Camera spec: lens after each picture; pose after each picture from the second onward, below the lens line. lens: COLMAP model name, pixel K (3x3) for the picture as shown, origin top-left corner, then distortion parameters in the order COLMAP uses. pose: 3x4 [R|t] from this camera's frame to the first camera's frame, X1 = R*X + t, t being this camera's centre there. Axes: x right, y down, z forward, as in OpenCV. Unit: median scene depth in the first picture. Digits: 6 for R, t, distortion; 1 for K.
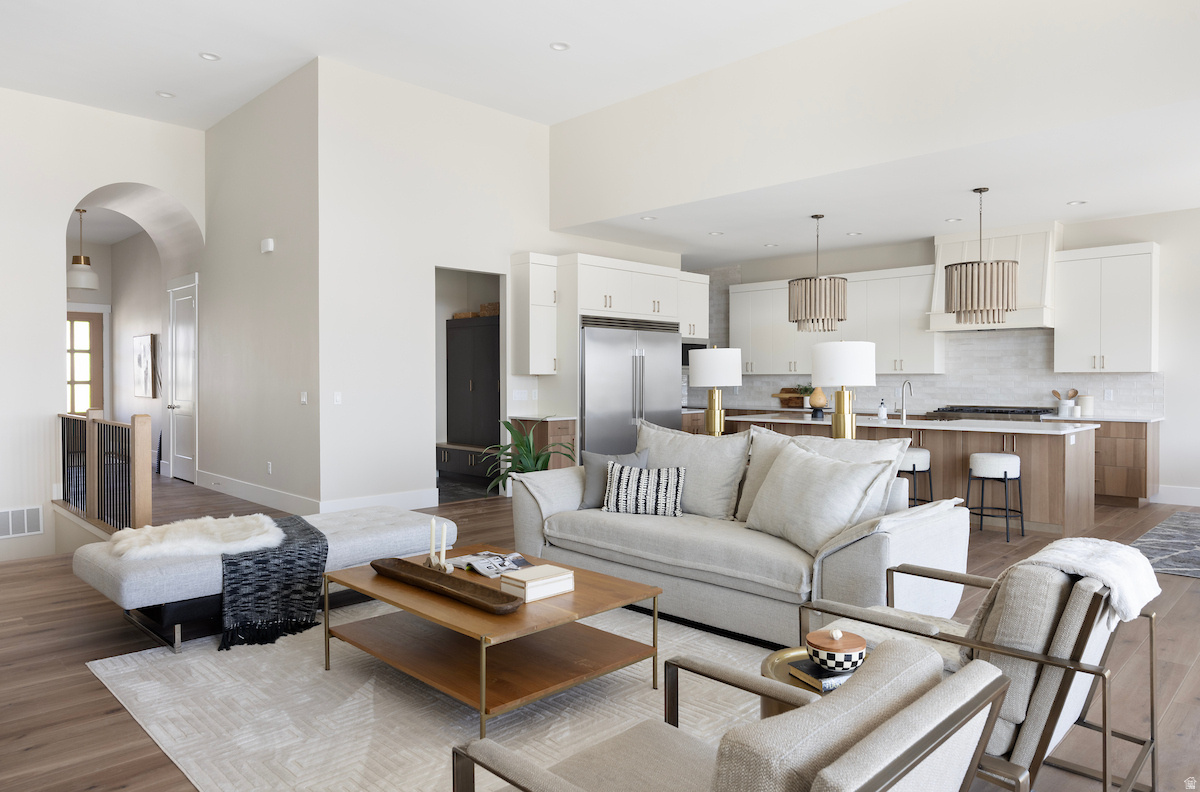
lens RADIAL K [[781.6, 0, 603.7], [0, 781.6, 390.1], [0, 0, 1]] dist [0.023981, 0.002097]
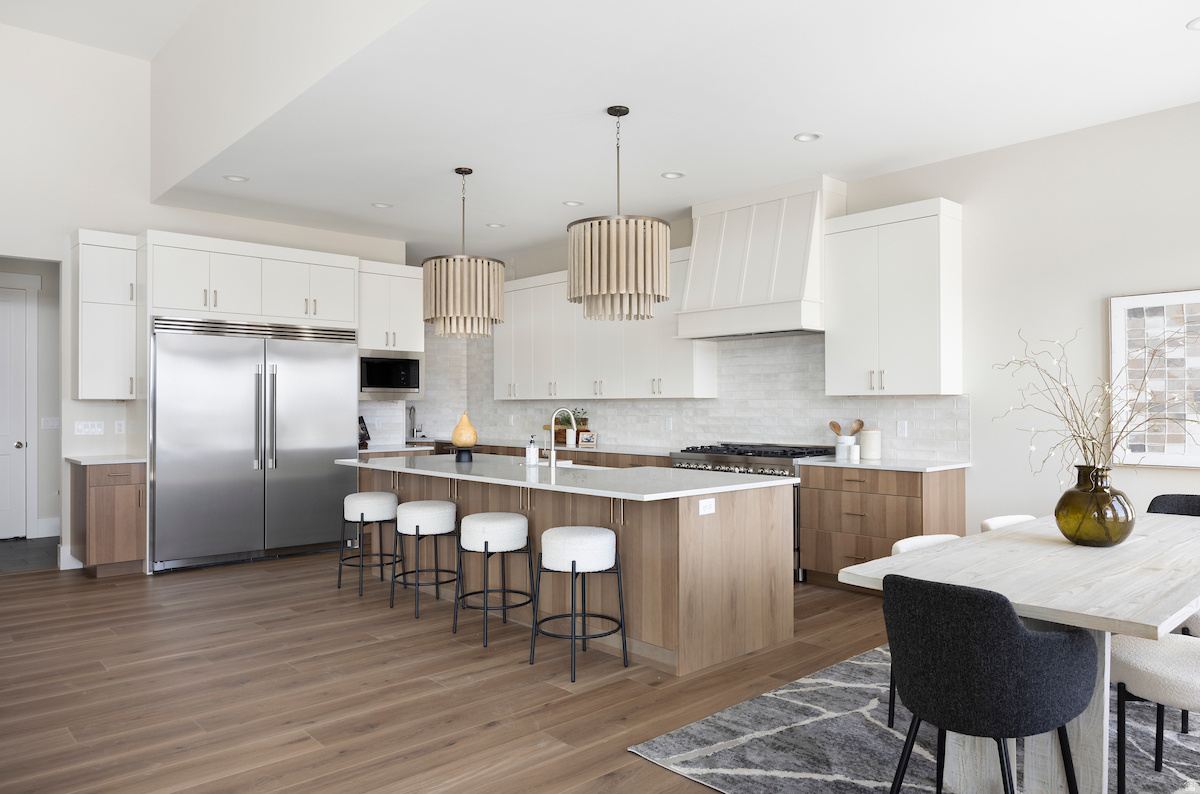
lens RADIAL K [[796.6, 0, 597.2], [0, 796.6, 401.5], [0, 0, 1]] dist [-0.003299, 0.001933]
pose [[0.997895, -0.000648, -0.064845, 0.423657], [-0.000746, 0.999769, -0.021471, -0.002367], [0.064844, 0.021474, 0.997664, 0.301341]]
